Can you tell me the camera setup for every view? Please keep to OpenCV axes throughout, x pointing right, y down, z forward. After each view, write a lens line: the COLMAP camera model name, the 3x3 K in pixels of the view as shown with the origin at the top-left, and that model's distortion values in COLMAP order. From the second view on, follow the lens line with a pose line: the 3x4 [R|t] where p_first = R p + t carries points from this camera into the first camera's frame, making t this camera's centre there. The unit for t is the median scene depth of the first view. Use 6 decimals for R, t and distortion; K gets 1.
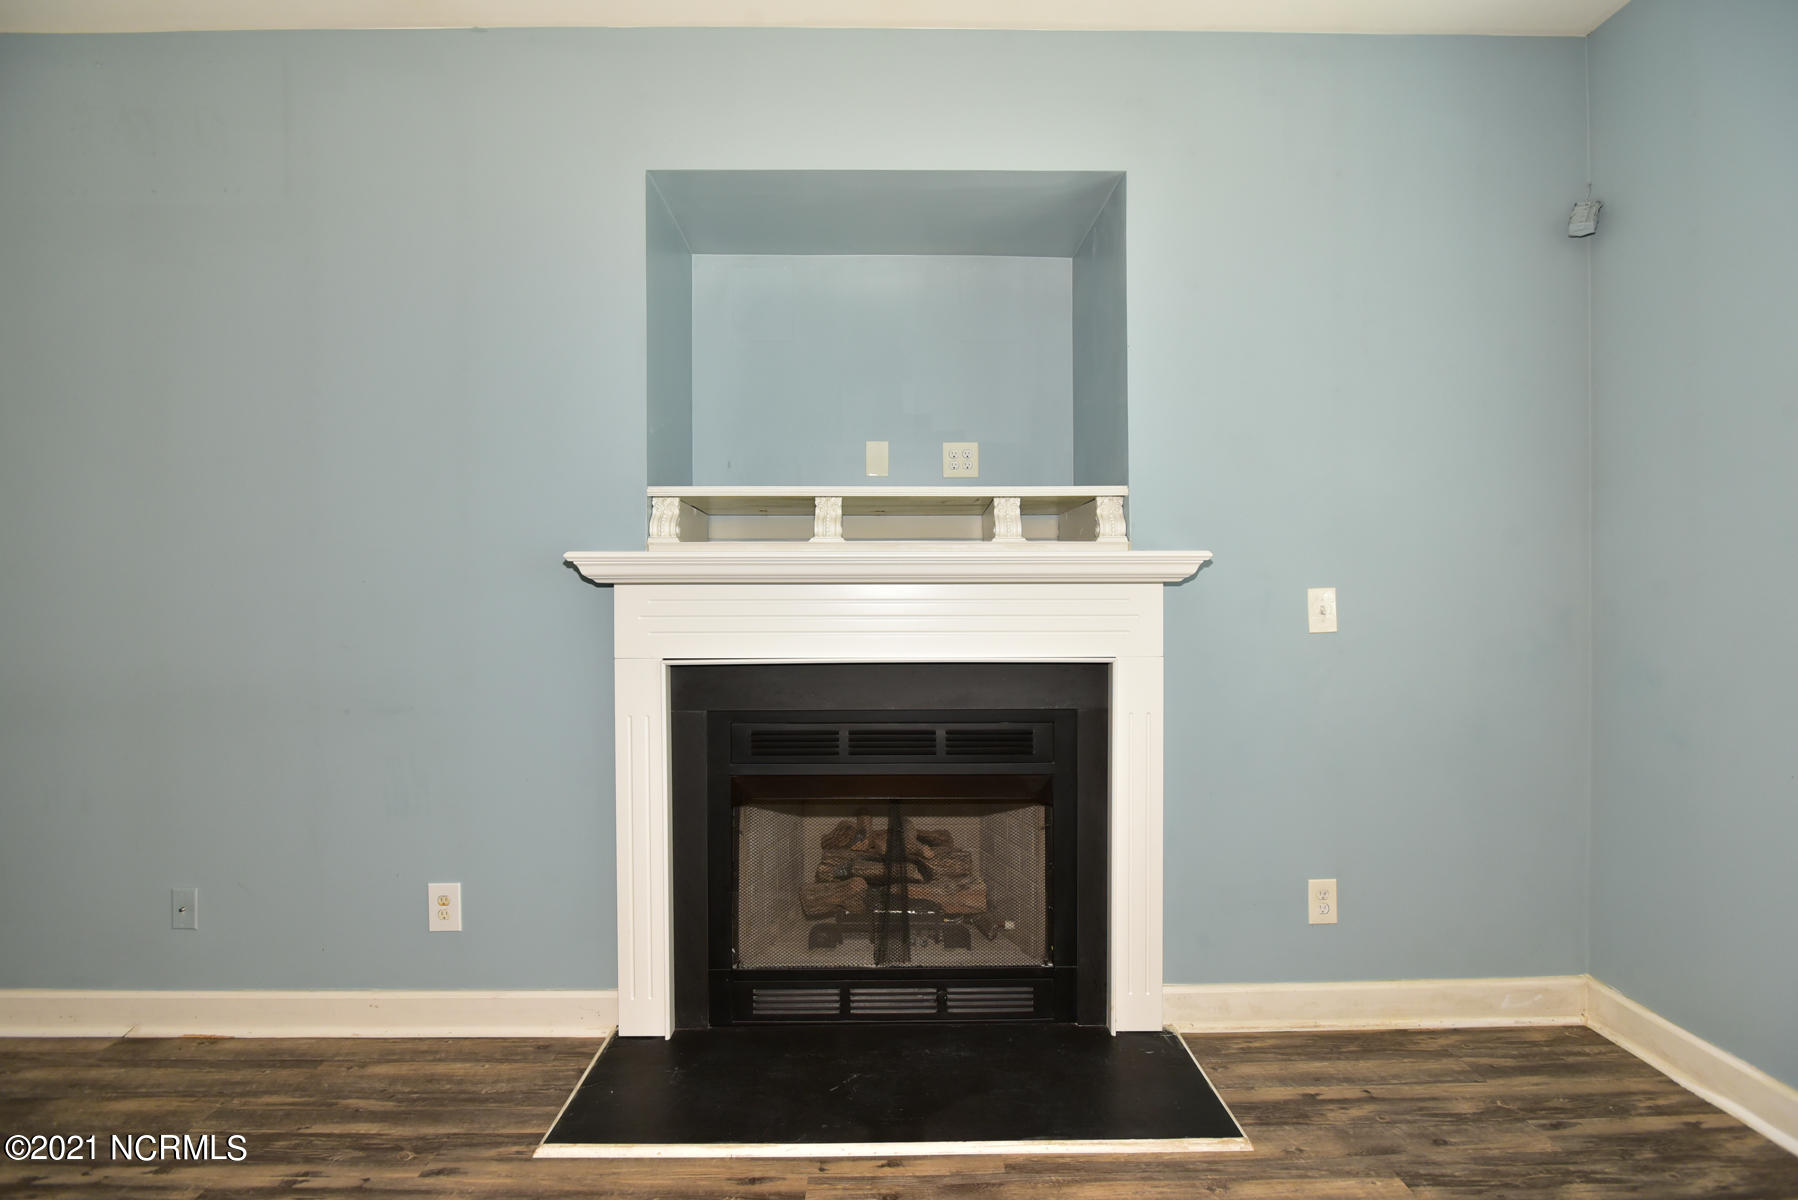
lens RADIAL K [[851.8, 0, 907.6], [0, 851.8, 593.7], [0, 0, 1]] dist [-0.013309, 0.000718]
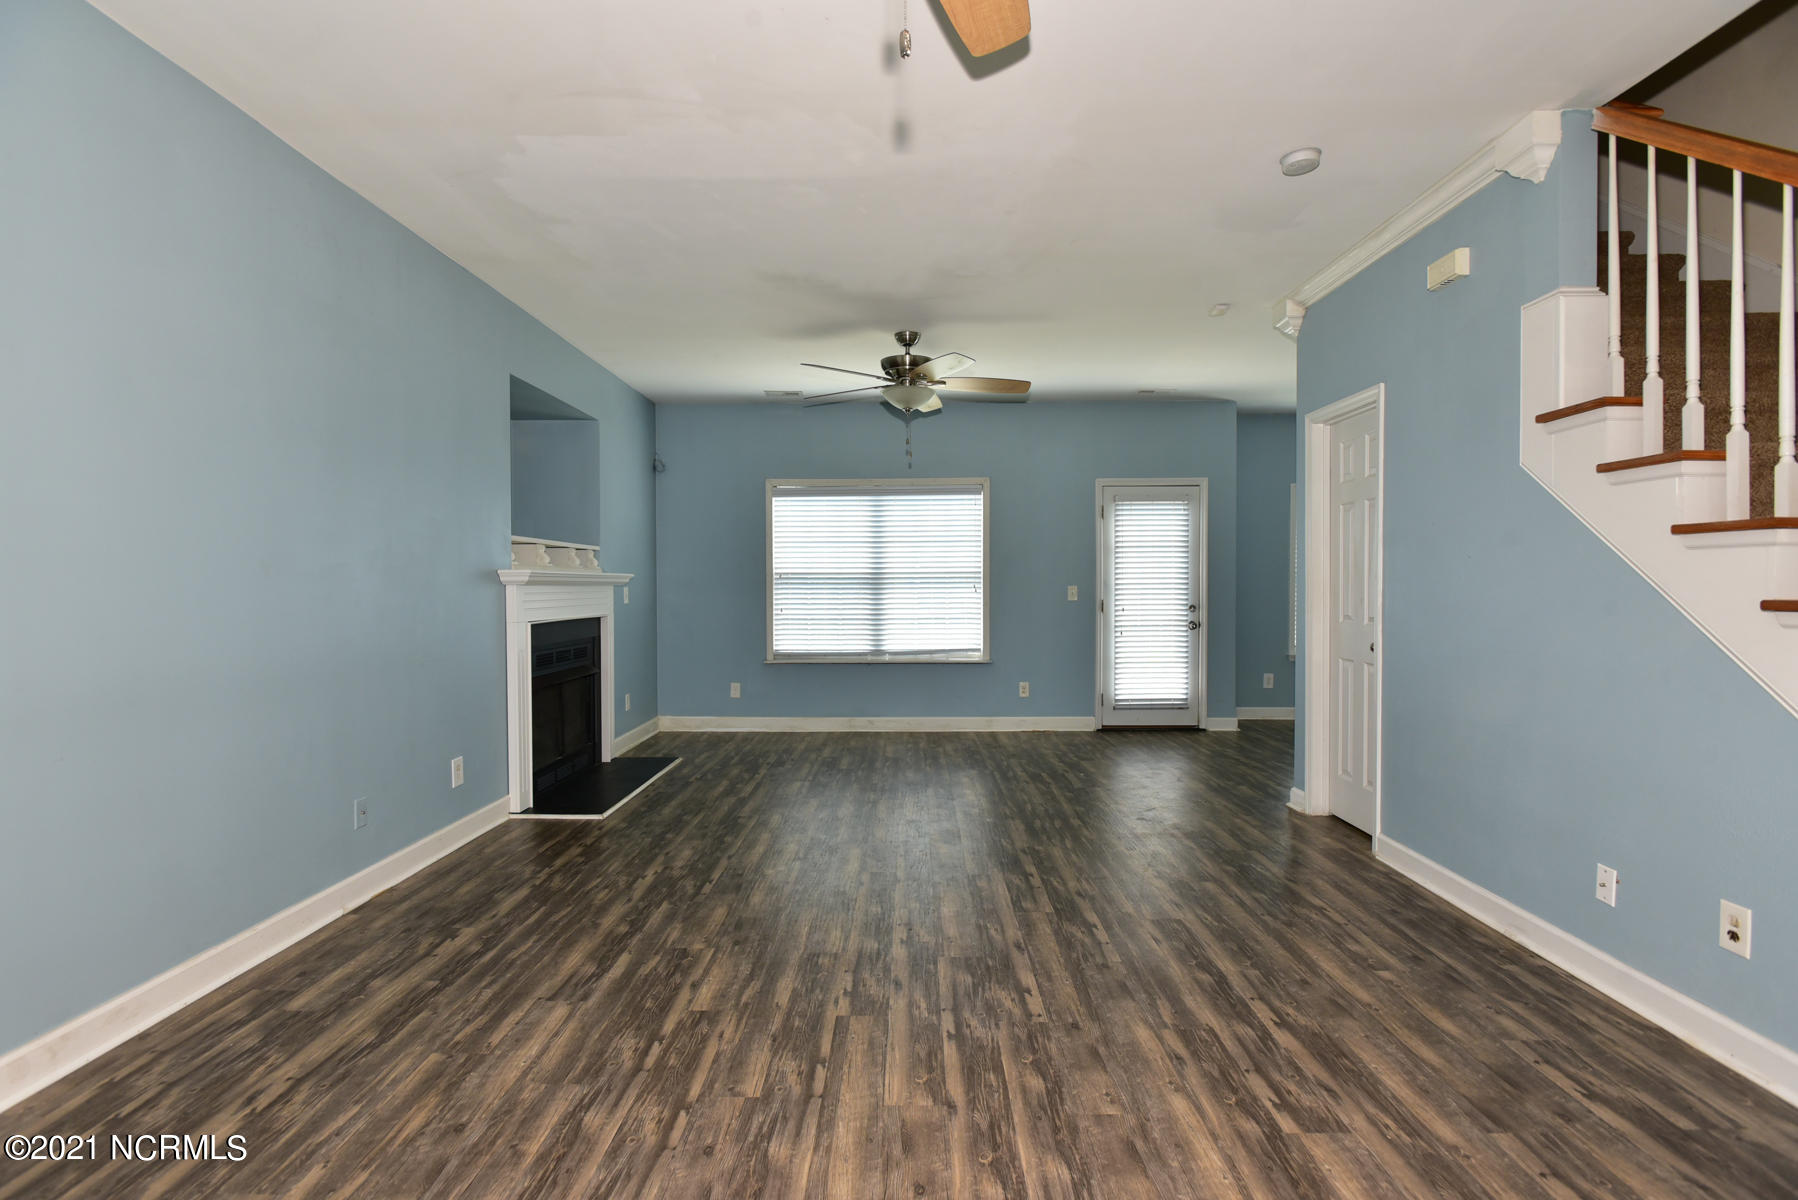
lens RADIAL K [[851.8, 0, 898.7], [0, 851.8, 602.5], [0, 0, 1]] dist [-0.013309, 0.000718]
pose [[0.034072, -0.018133, 0.999255, -2.296165], [0.005612, 0.999823, 0.017952, -0.002413], [-0.999404, 0.004997, 0.034168, 0.043550]]
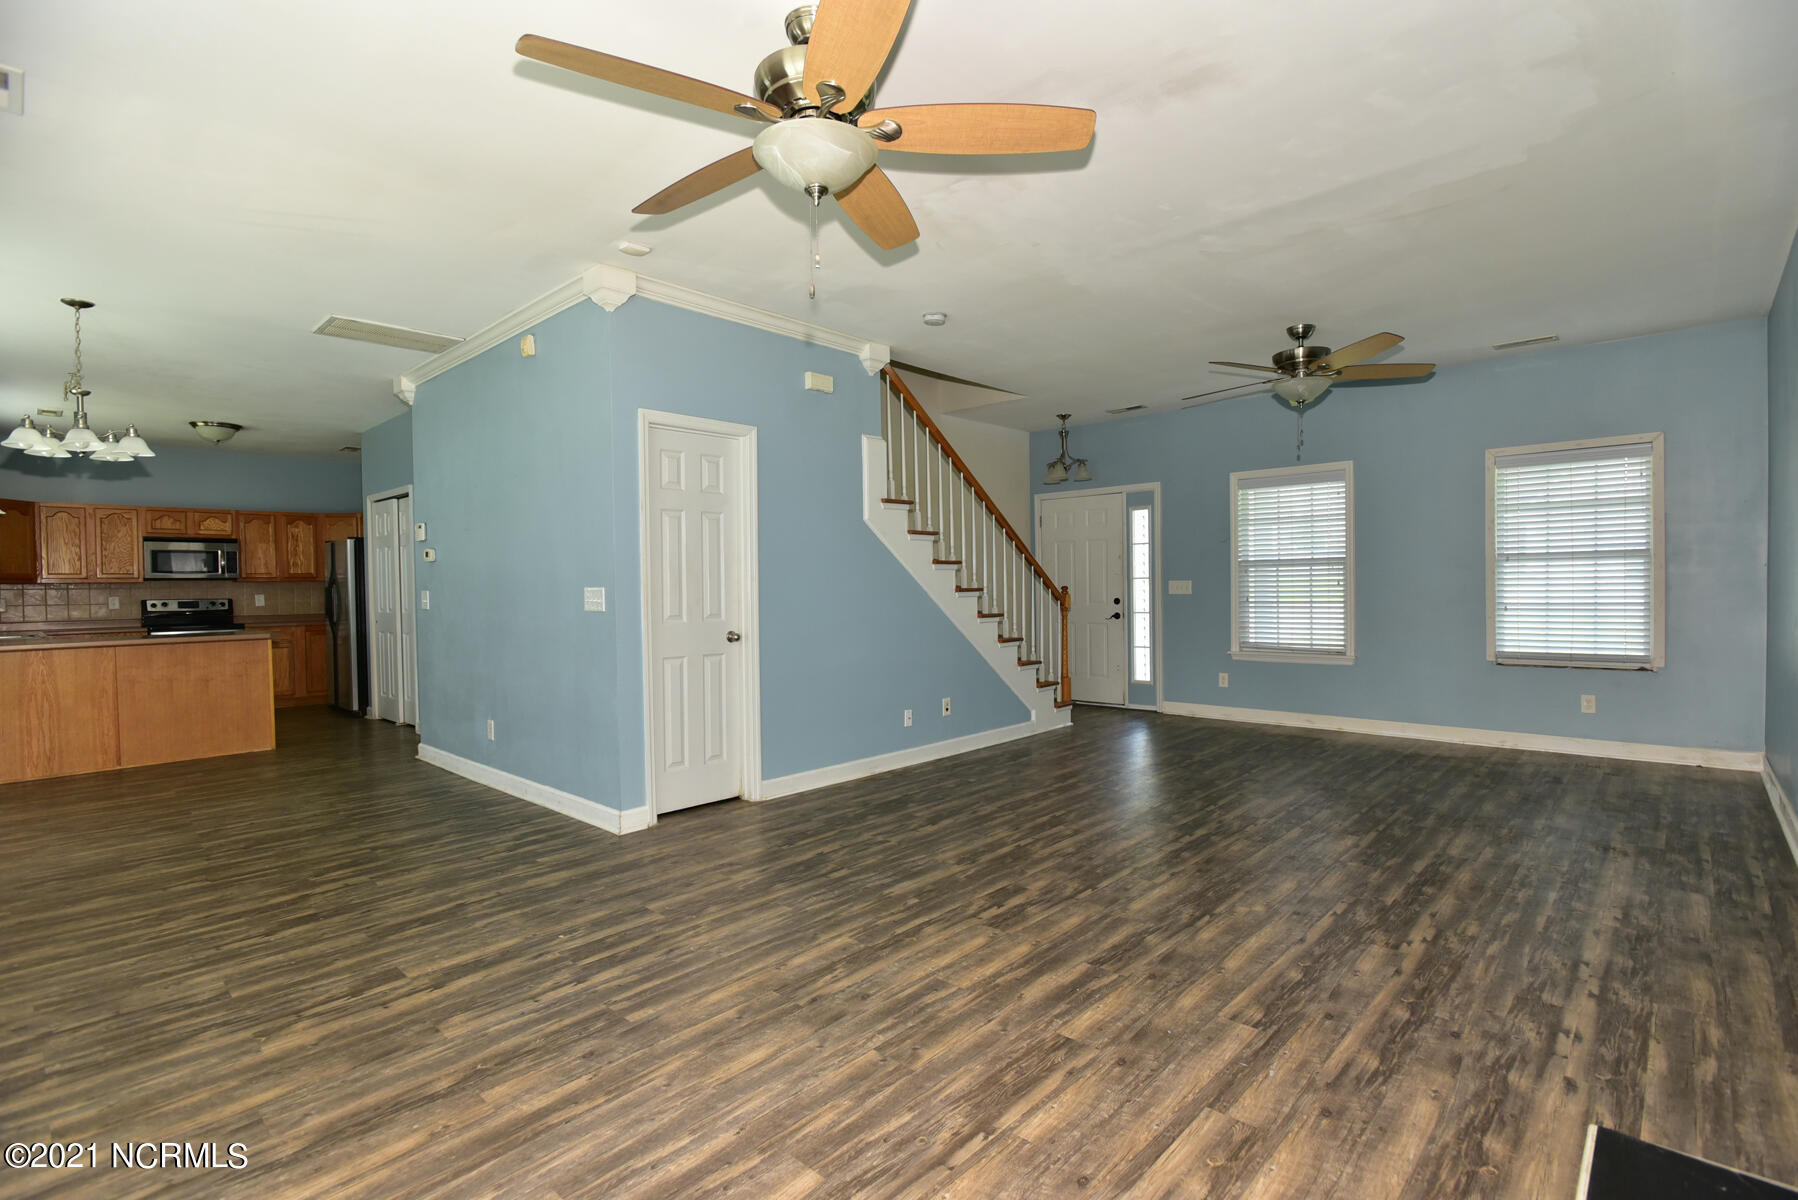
lens RADIAL K [[851.8, 0, 912.2], [0, 851.8, 584.2], [0, 0, 1]] dist [-0.013309, 0.000718]
pose [[-0.686089, 0.010237, -0.727446, 0.671462], [0.013887, 0.999903, 0.000974, 0.000345], [0.727385, -0.009434, -0.686165, 0.883990]]
